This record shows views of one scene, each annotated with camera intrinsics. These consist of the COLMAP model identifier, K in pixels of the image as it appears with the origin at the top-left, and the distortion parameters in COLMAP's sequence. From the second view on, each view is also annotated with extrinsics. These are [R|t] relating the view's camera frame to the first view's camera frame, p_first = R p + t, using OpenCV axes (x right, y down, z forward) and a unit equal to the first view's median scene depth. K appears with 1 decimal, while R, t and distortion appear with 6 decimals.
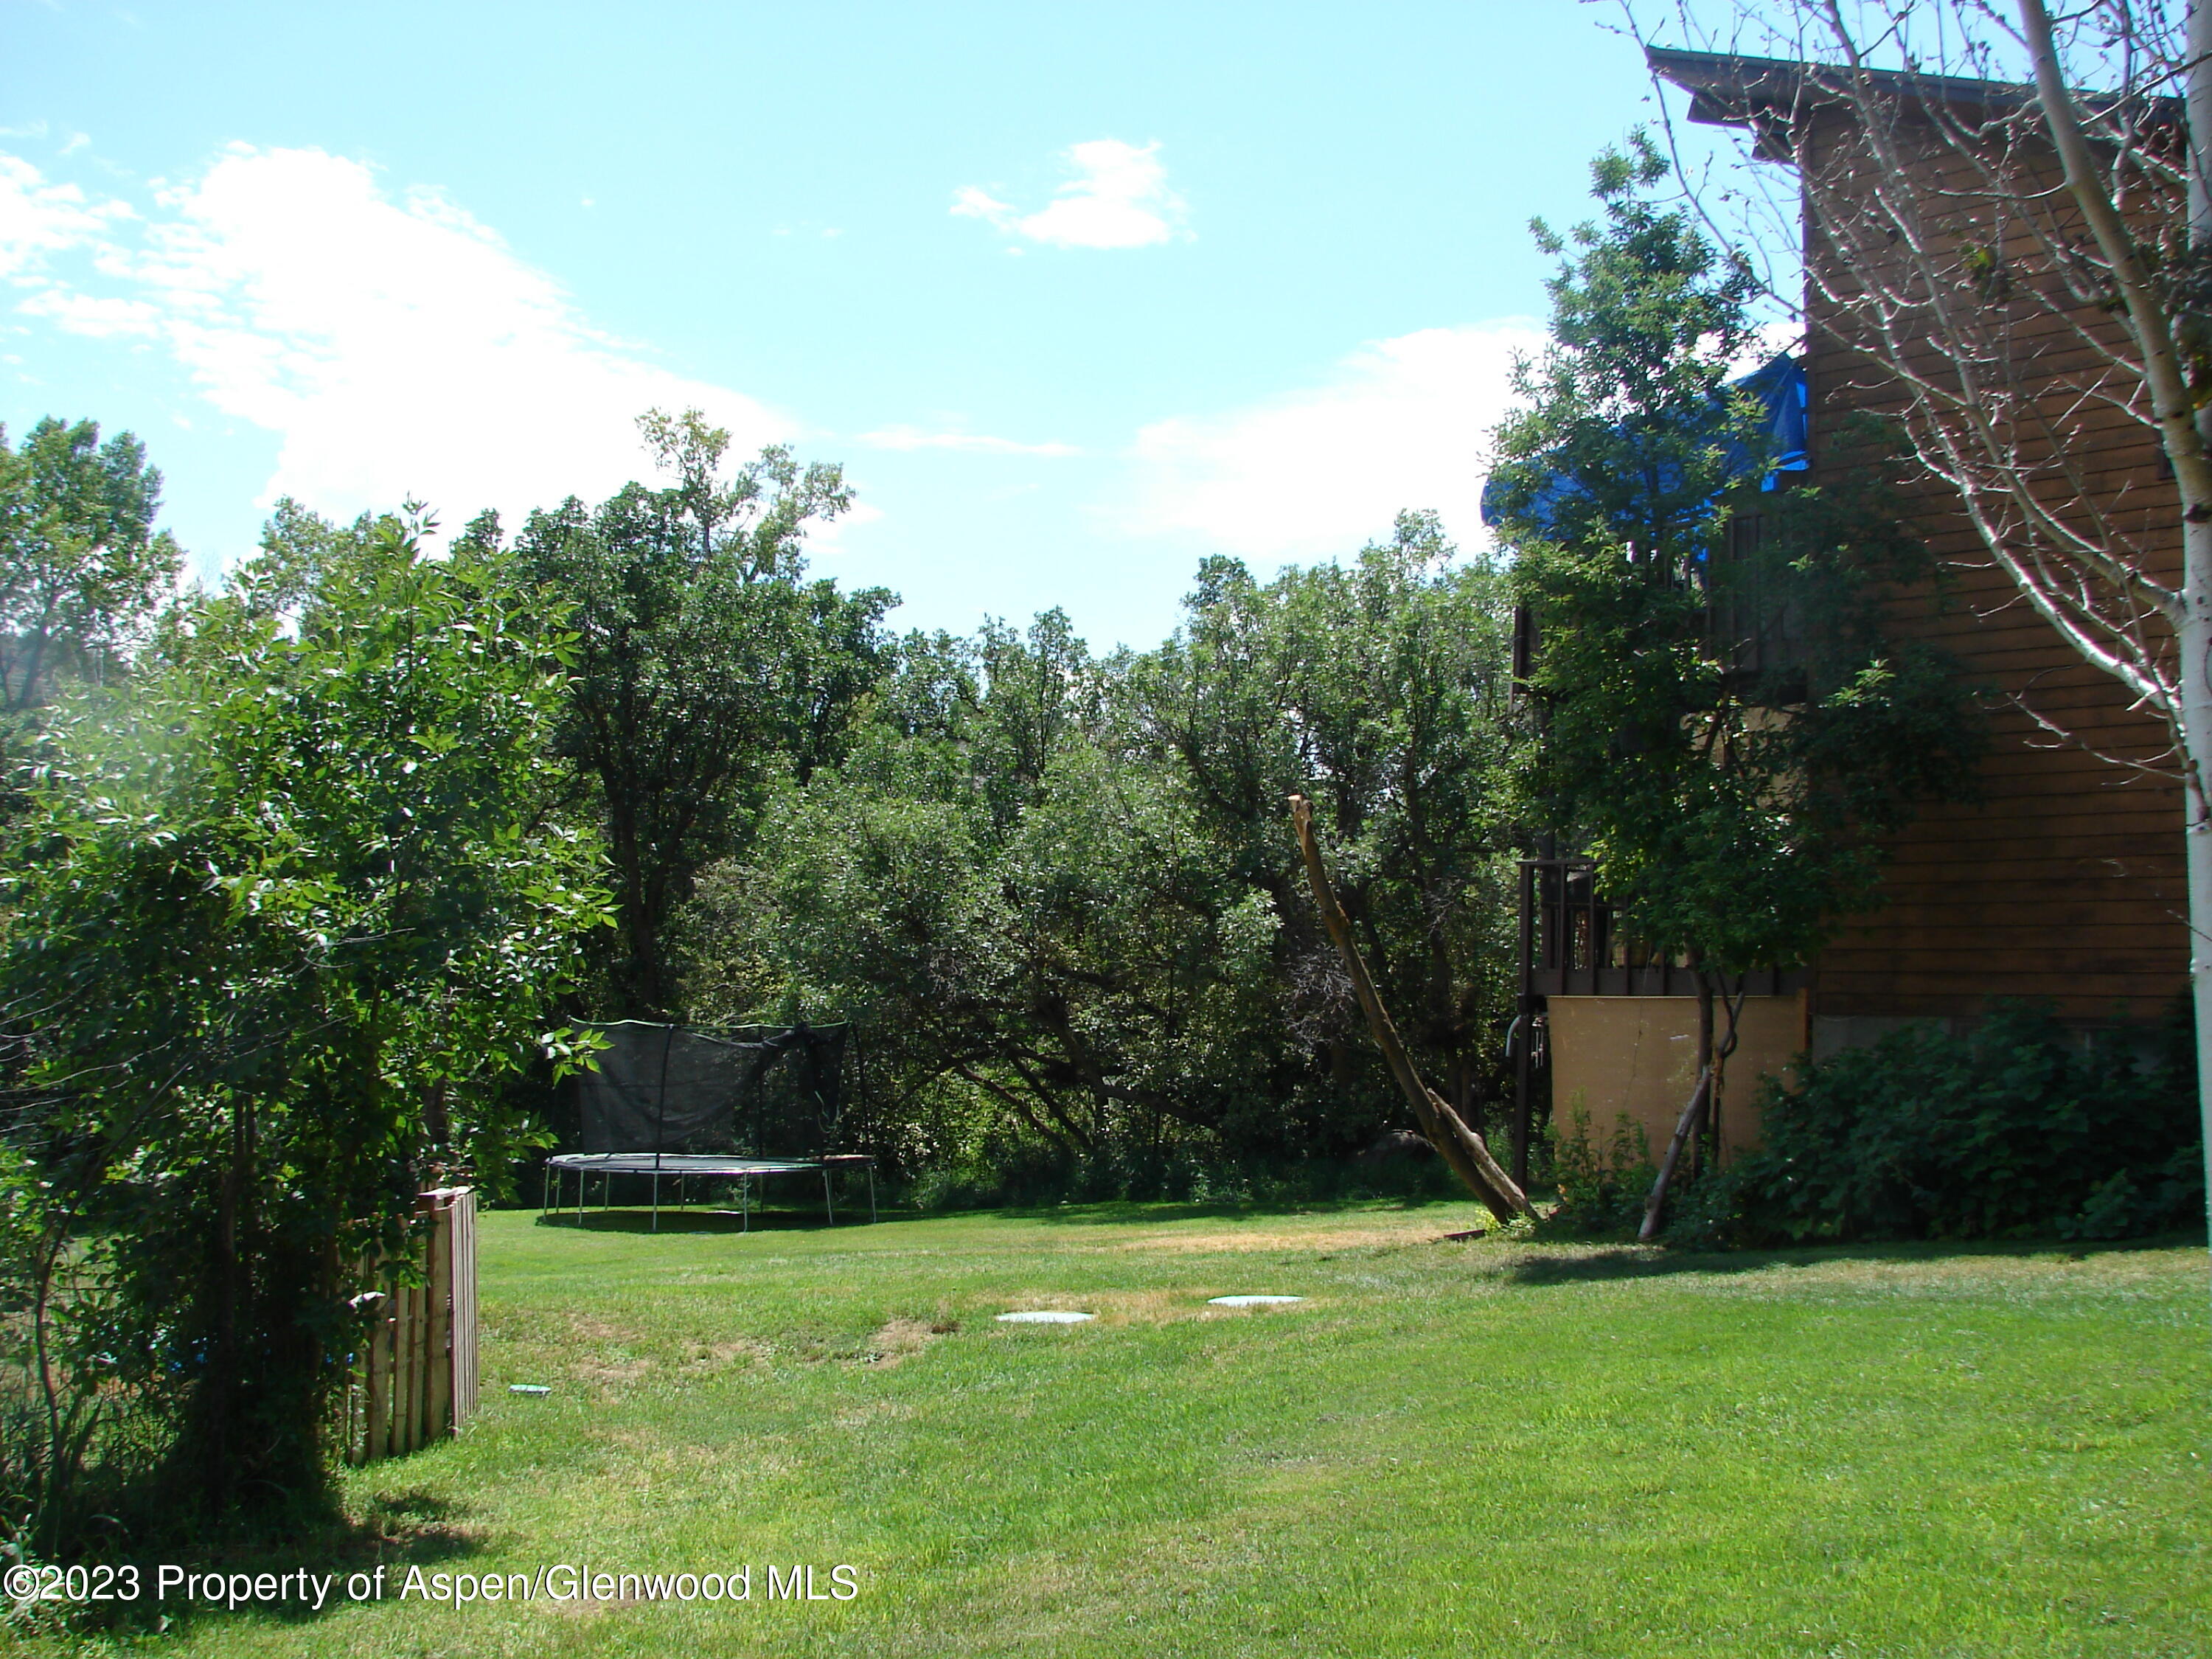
lens RADIAL K [[2394.1, 0, 1110.6], [0, 2394.1, 840.5], [0, 0, 1]] dist [-0.186951, 0.255830]
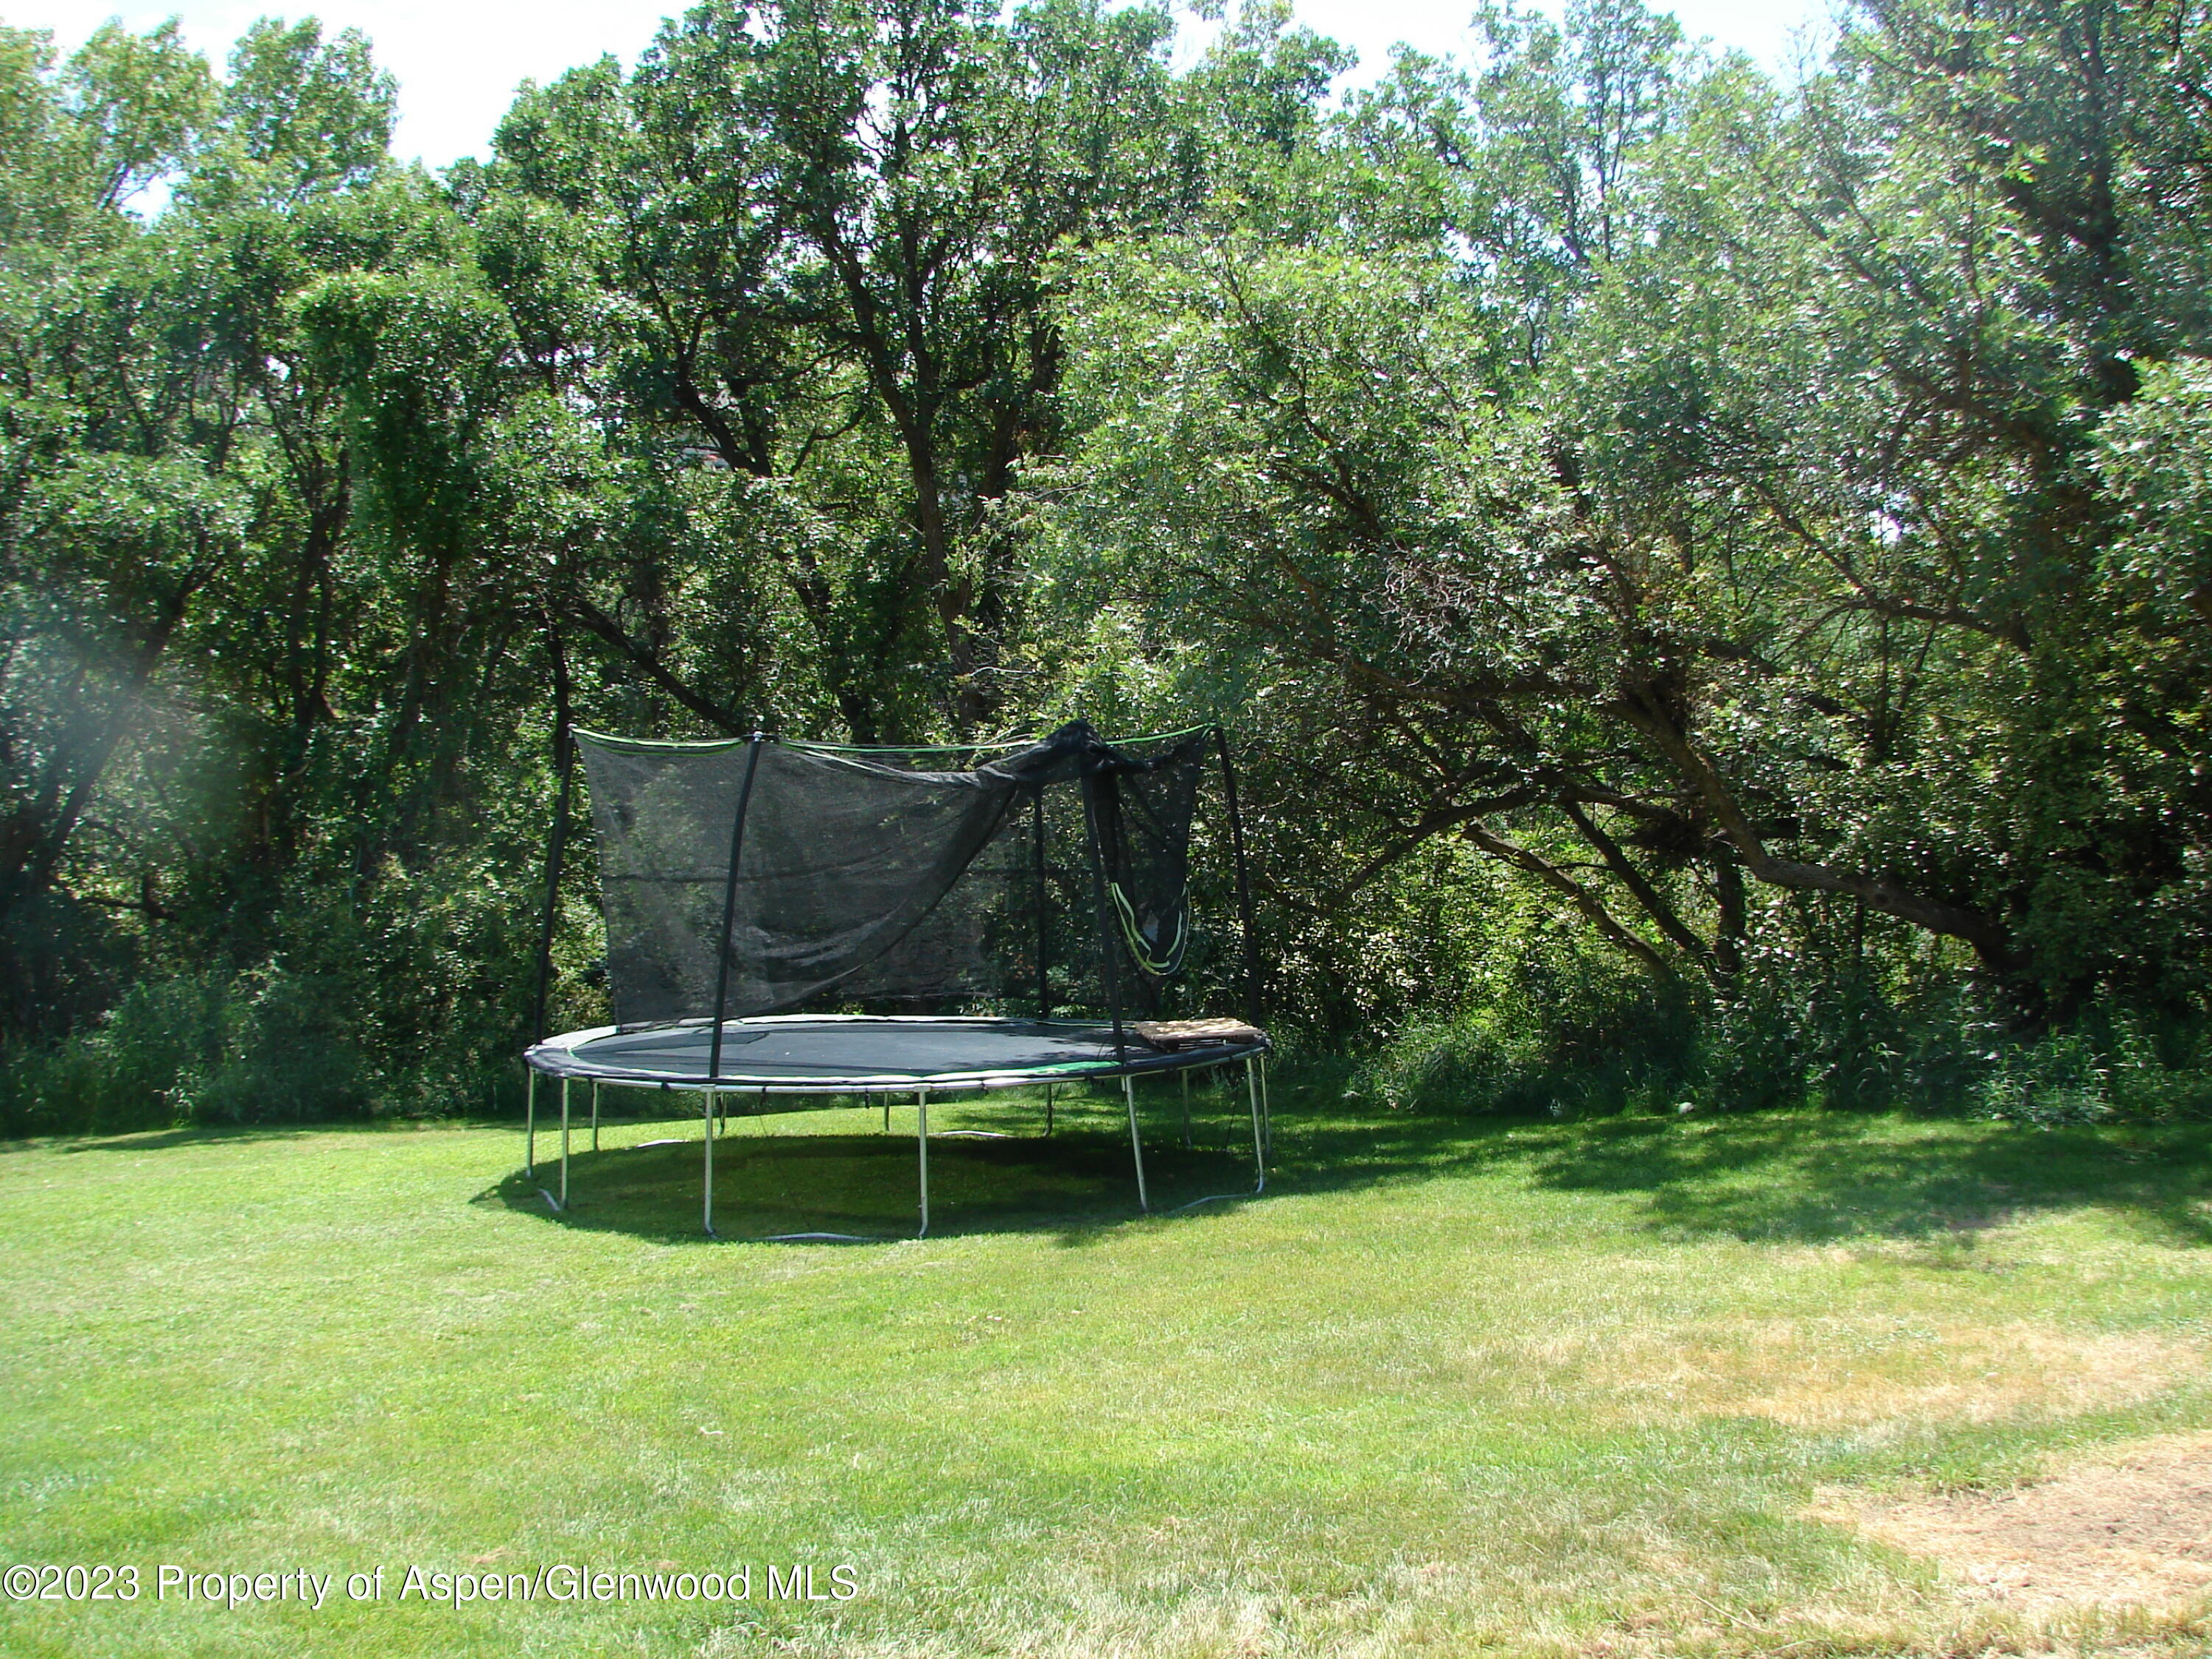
lens RADIAL K [[2394.1, 0, 1110.6], [0, 2394.1, 840.5], [0, 0, 1]] dist [-0.186951, 0.255830]
pose [[0.975496, -0.010338, -0.219774, -0.025313], [0.030949, 0.995411, 0.090544, 0.048912], [0.217830, -0.095127, 0.971340, 0.480352]]
